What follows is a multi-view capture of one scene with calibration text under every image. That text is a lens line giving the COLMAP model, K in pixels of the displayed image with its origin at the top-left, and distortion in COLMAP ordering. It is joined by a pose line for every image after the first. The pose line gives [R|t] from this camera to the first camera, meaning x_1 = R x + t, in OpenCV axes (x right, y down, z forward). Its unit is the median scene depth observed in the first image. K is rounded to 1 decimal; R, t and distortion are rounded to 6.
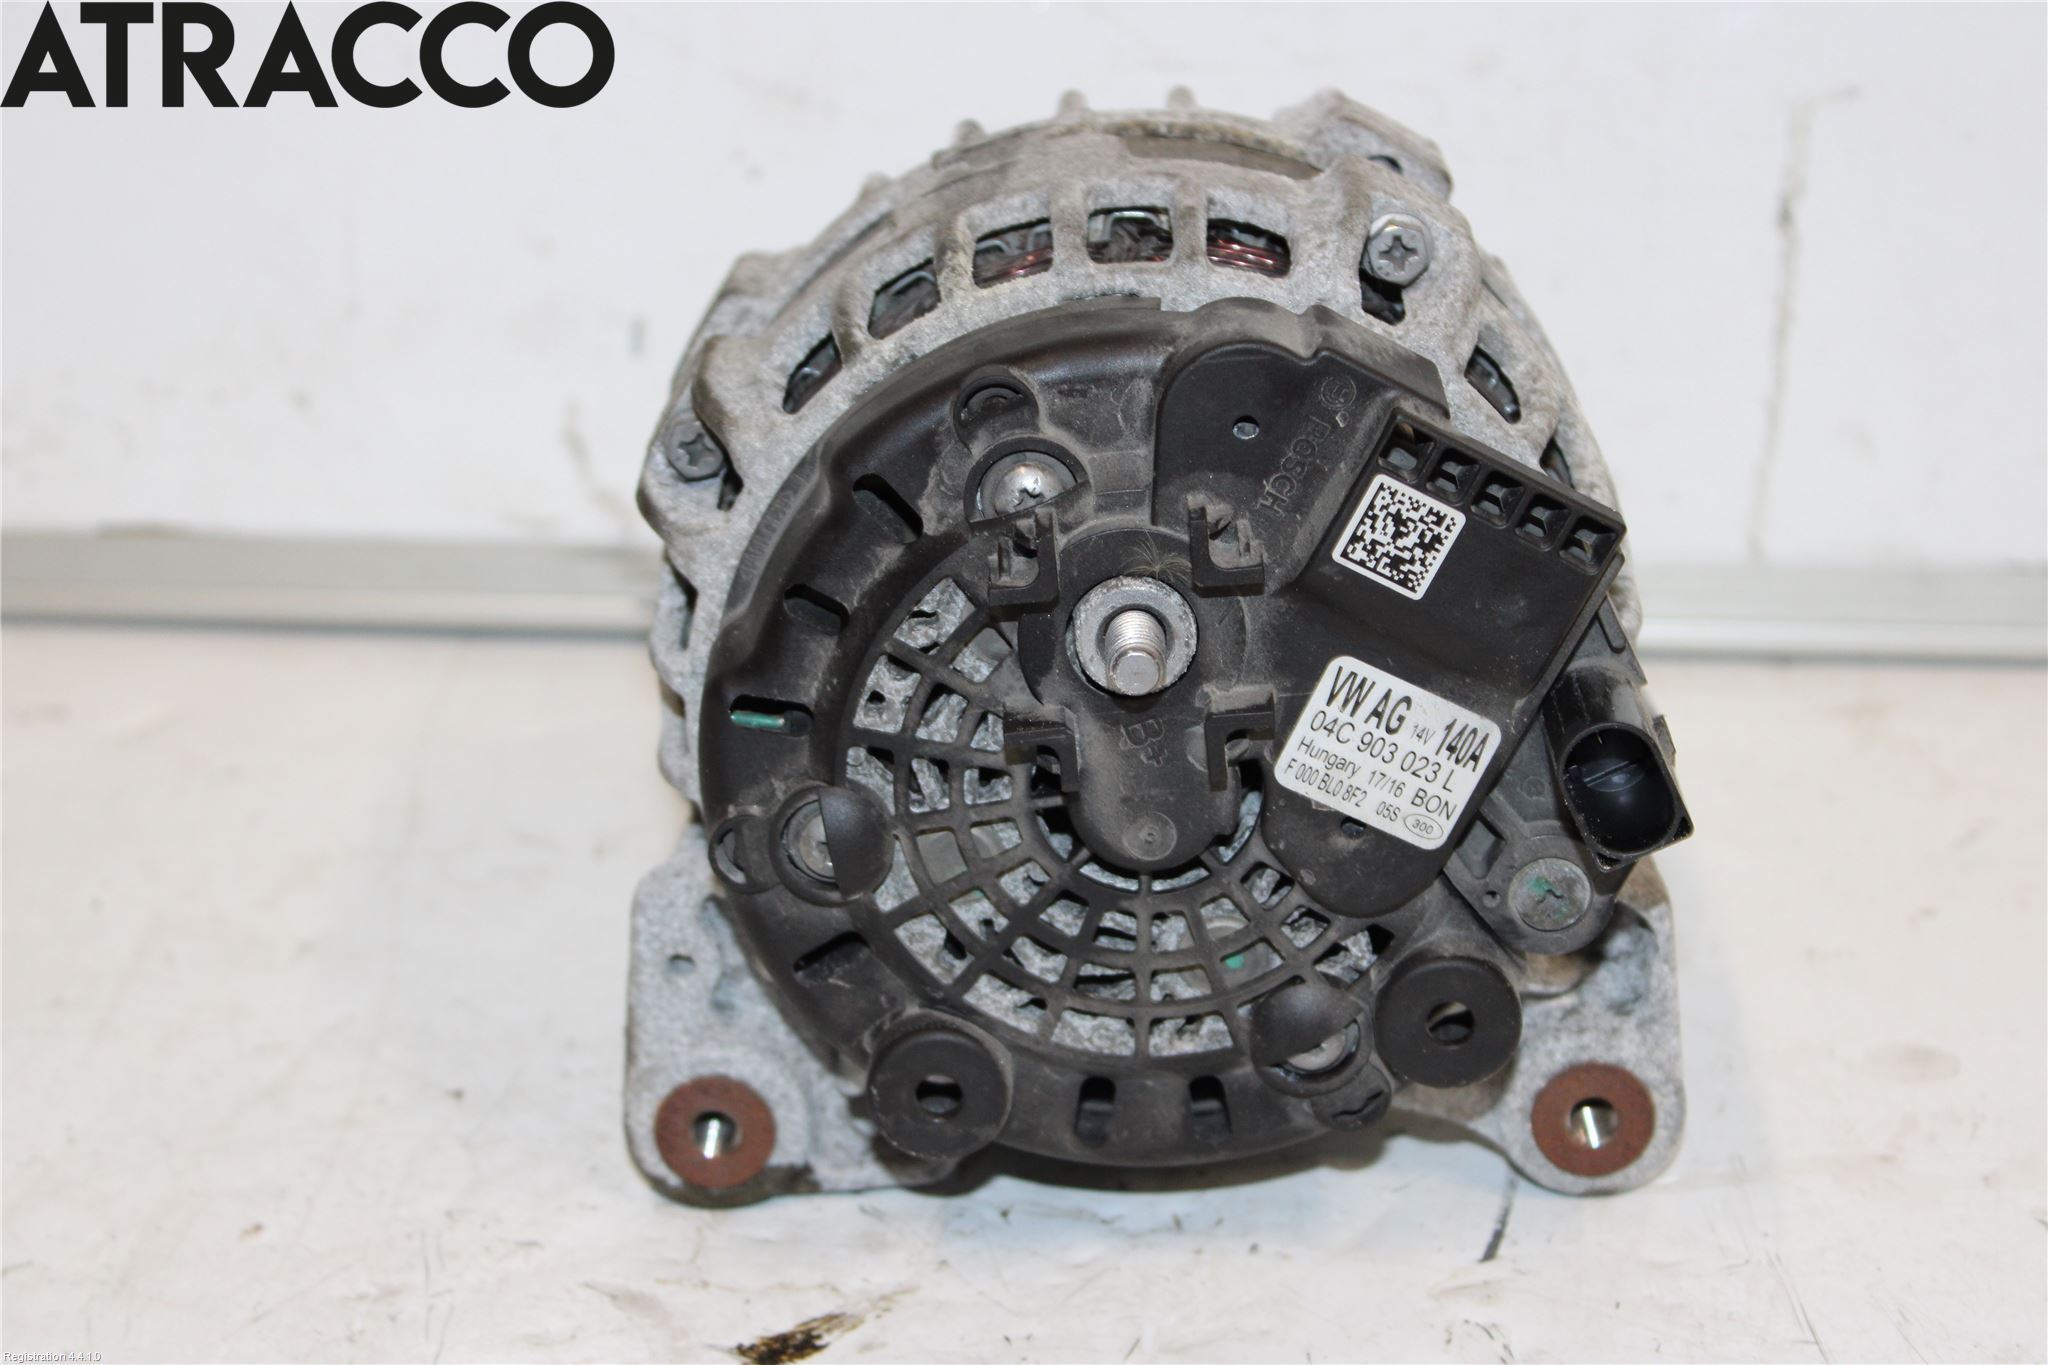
lens RADIAL K [[4000.9, 0, 1024.0], [0, 4000.9, 682.5], [0, 0, 1]] dist [0.009241, 0.014759]
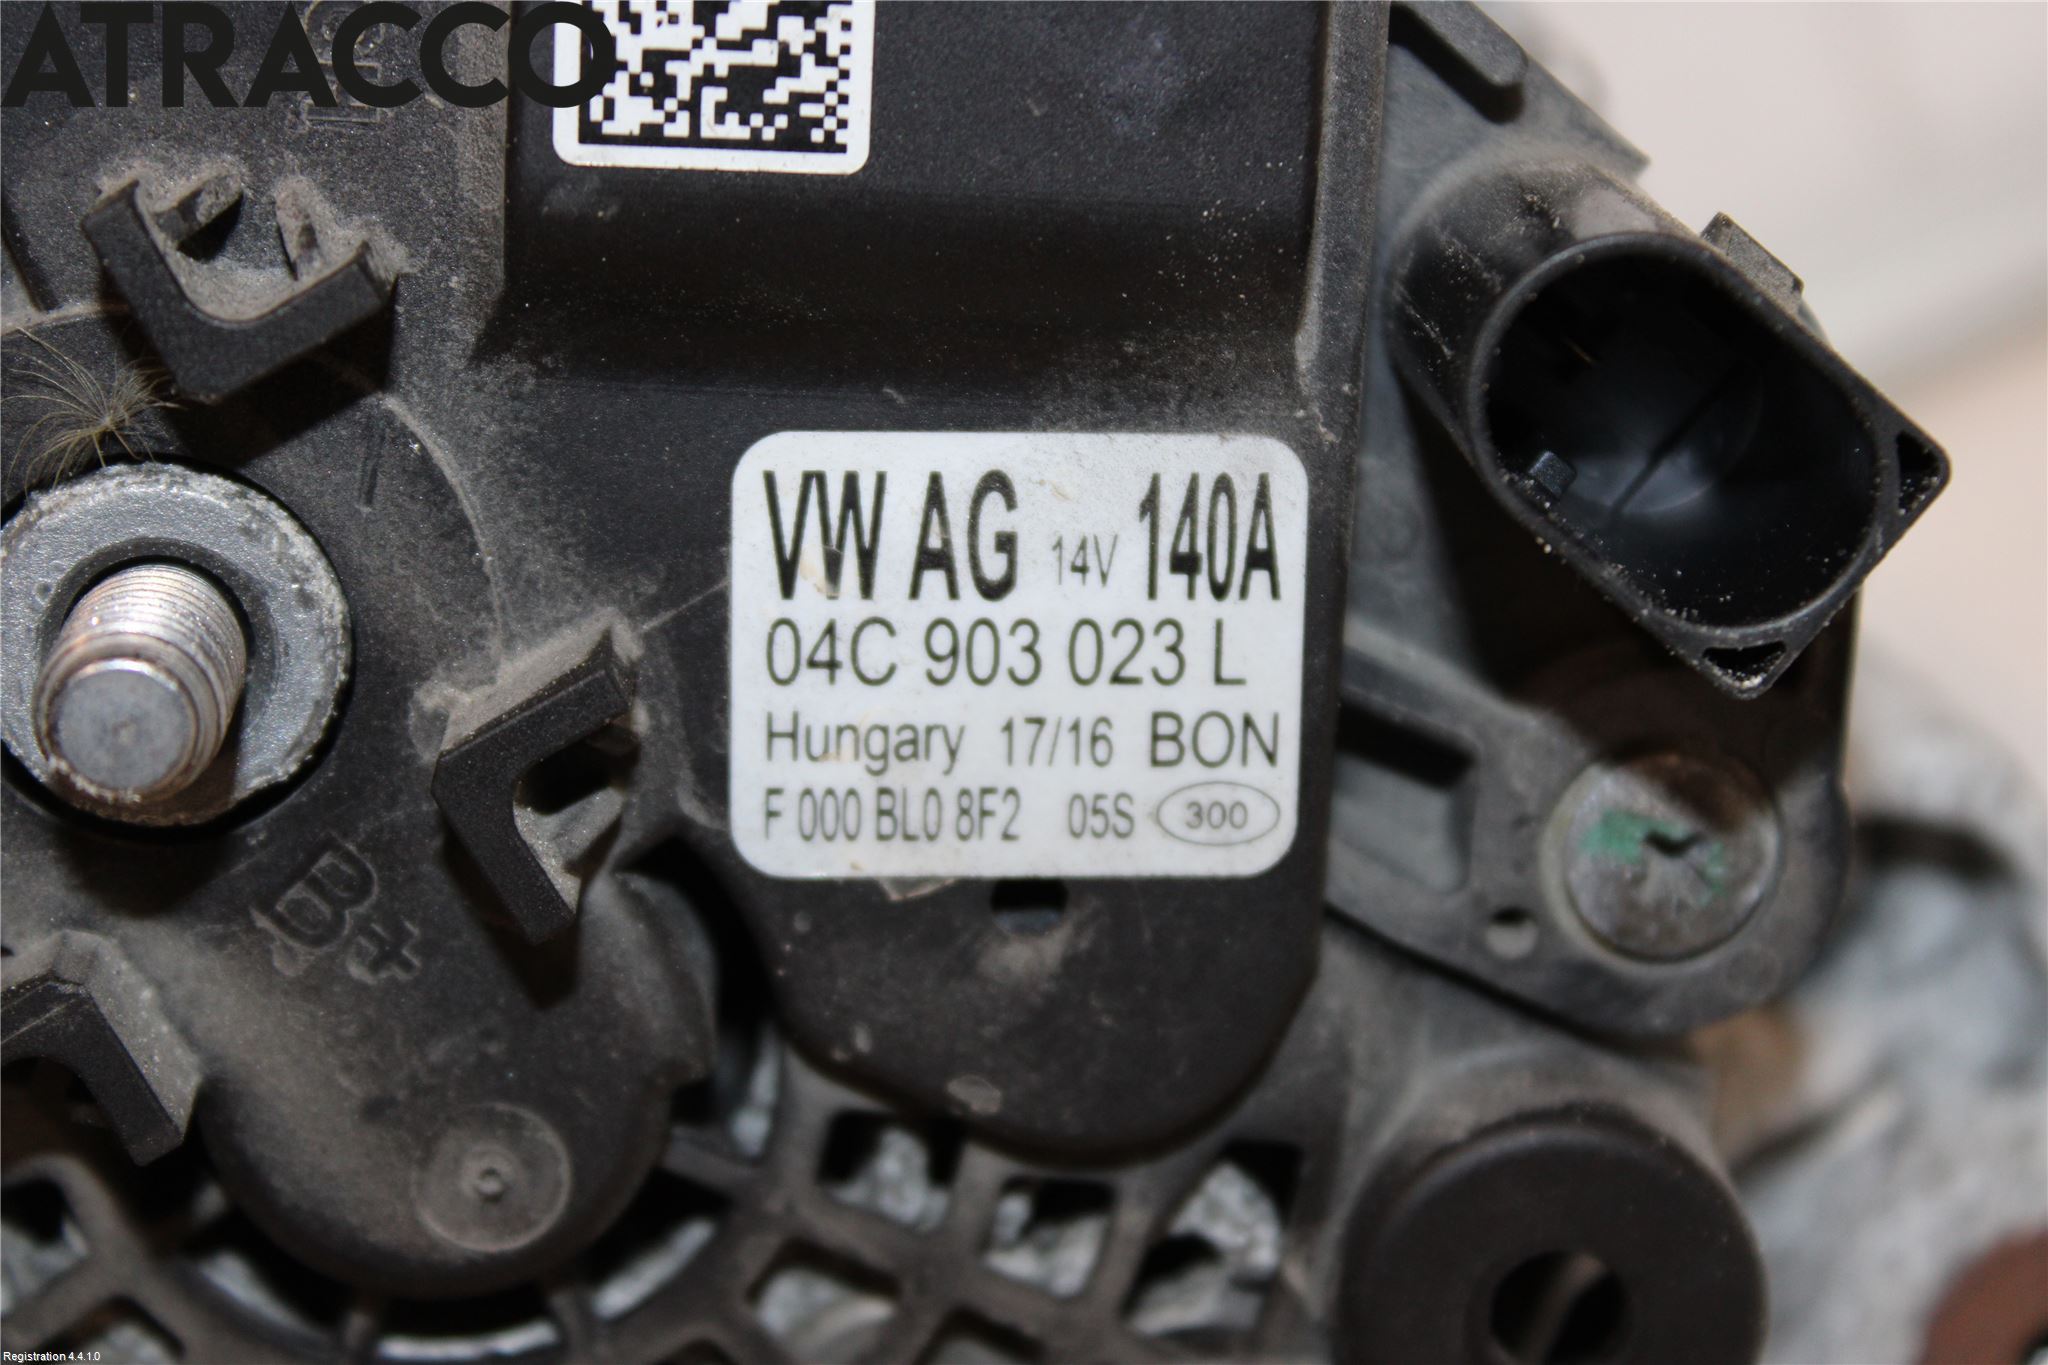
lens RADIAL K [[4519.4, 0, 1024.0], [0, 4519.4, 682.5], [0, 0, 1]] dist [0.014382, 0.388251]
pose [[0.908663, -0.416856, -0.023709, 0.099783], [0.412838, 0.905492, -0.098224, 0.057222], [0.062414, 0.079464, 0.994882, 0.627527]]
